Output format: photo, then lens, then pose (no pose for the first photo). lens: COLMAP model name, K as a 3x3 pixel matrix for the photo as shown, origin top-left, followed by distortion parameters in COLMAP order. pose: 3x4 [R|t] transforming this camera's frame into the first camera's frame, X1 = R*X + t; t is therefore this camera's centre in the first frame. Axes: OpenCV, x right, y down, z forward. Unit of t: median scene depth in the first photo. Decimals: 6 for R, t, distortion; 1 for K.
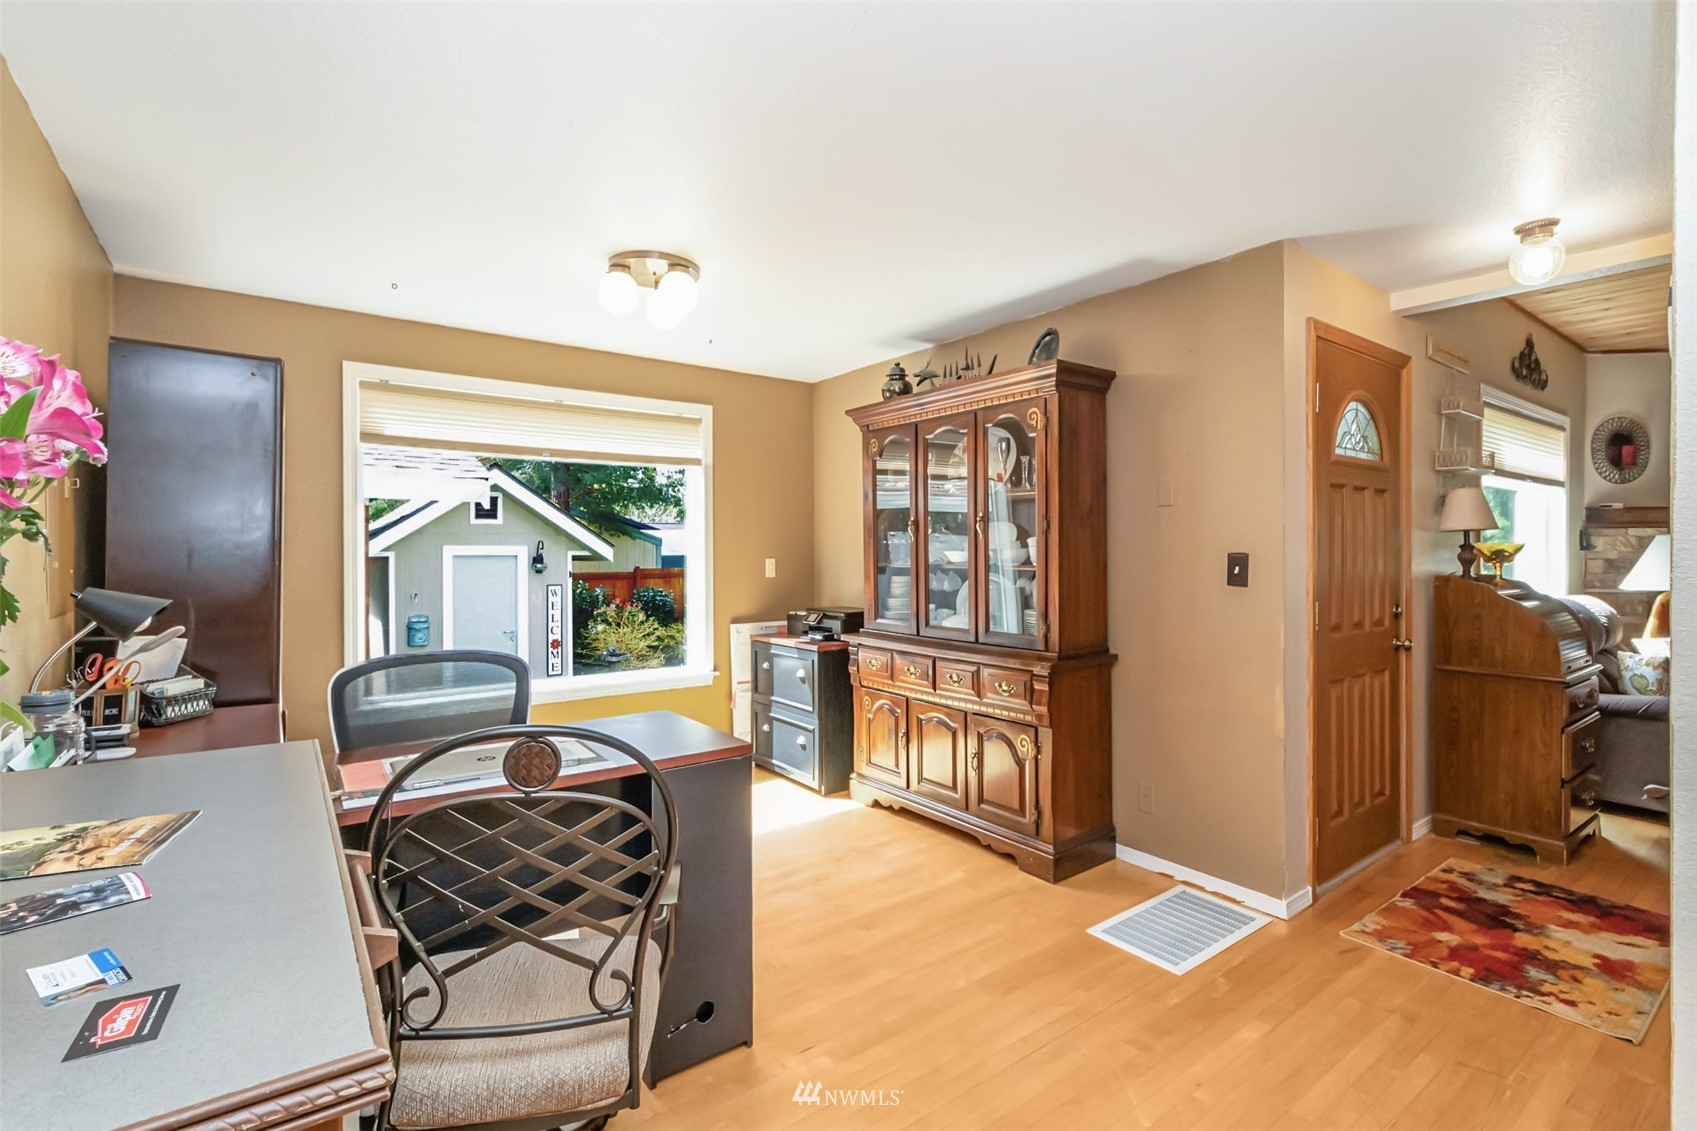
lens RADIAL K [[784.7, 0, 851.4], [0, 784.7, 557.0], [0, 0, 1]] dist [-0.004828, 0.001298]
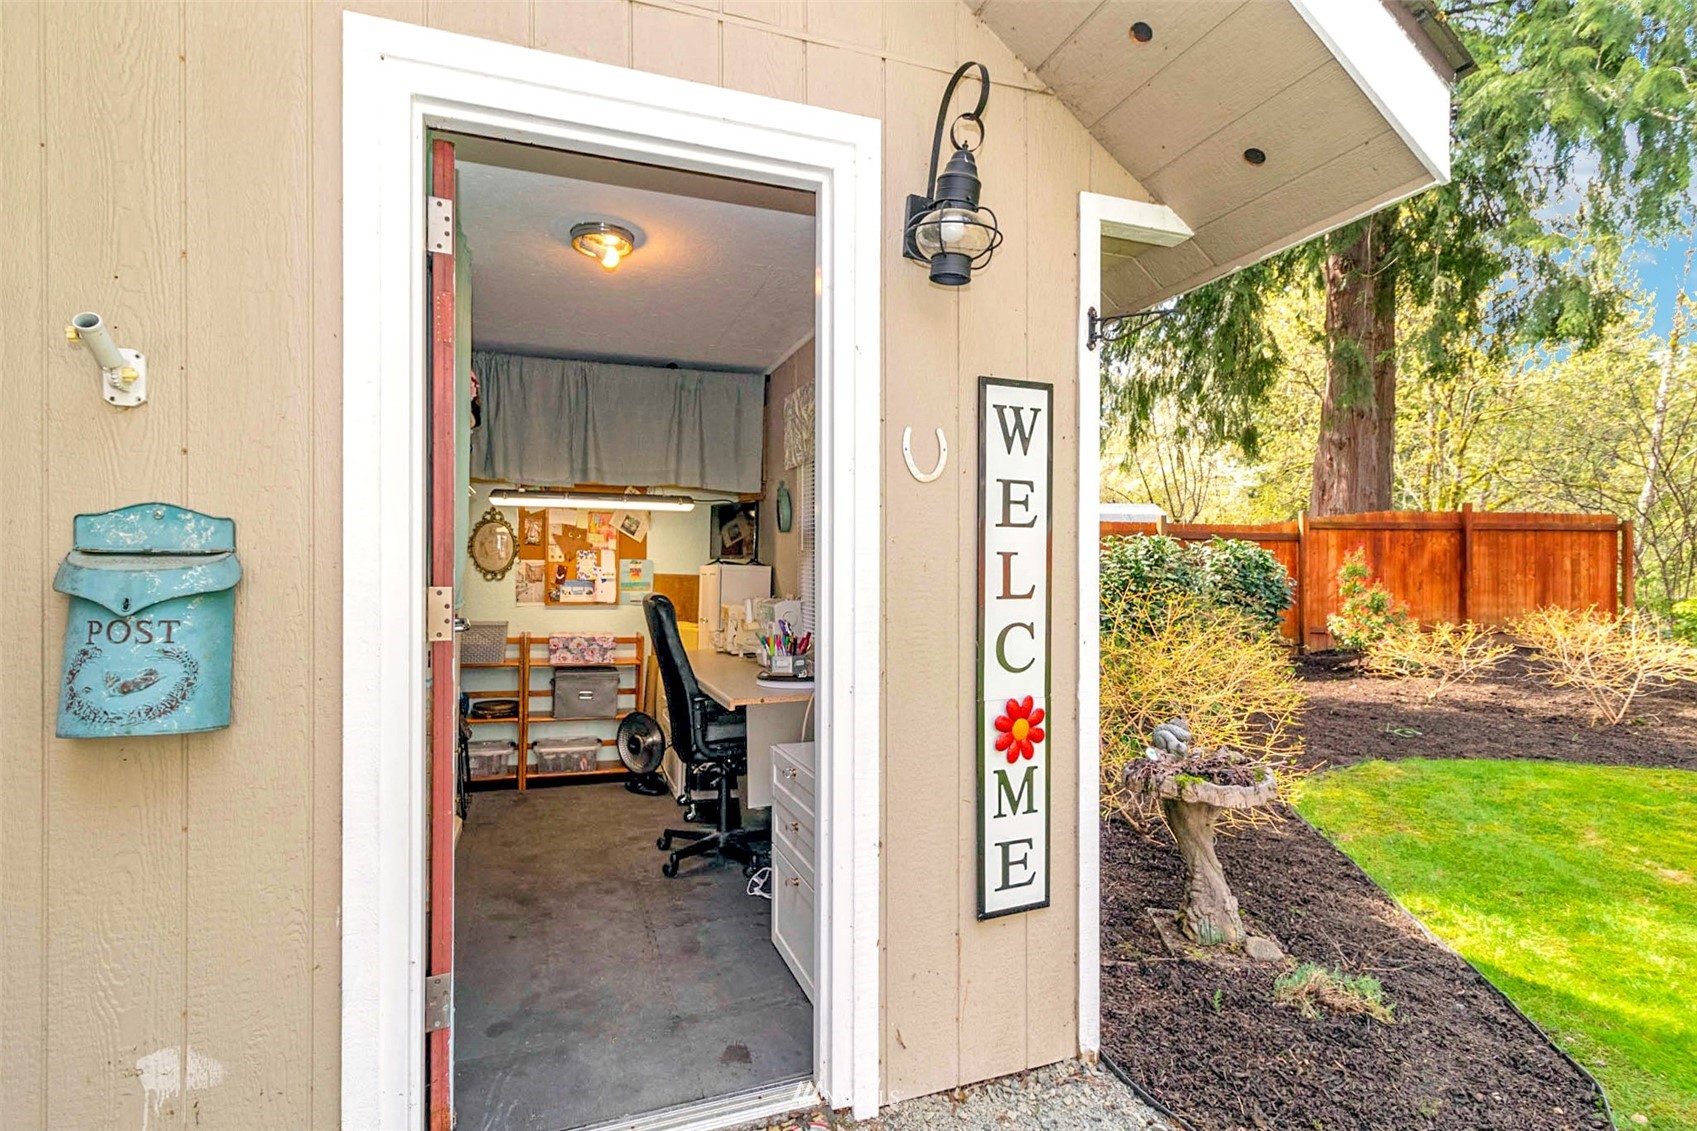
lens RADIAL K [[784.7, 0, 842.9], [0, 784.7, 569.3], [0, 0, 1]] dist [-0.004828, 0.001298]
pose [[0.961819, 0.003948, -0.273657, -0.368760], [-0.005810, 0.999965, -0.005993, 0.077823], [0.273624, 0.007354, 0.961809, 0.827938]]
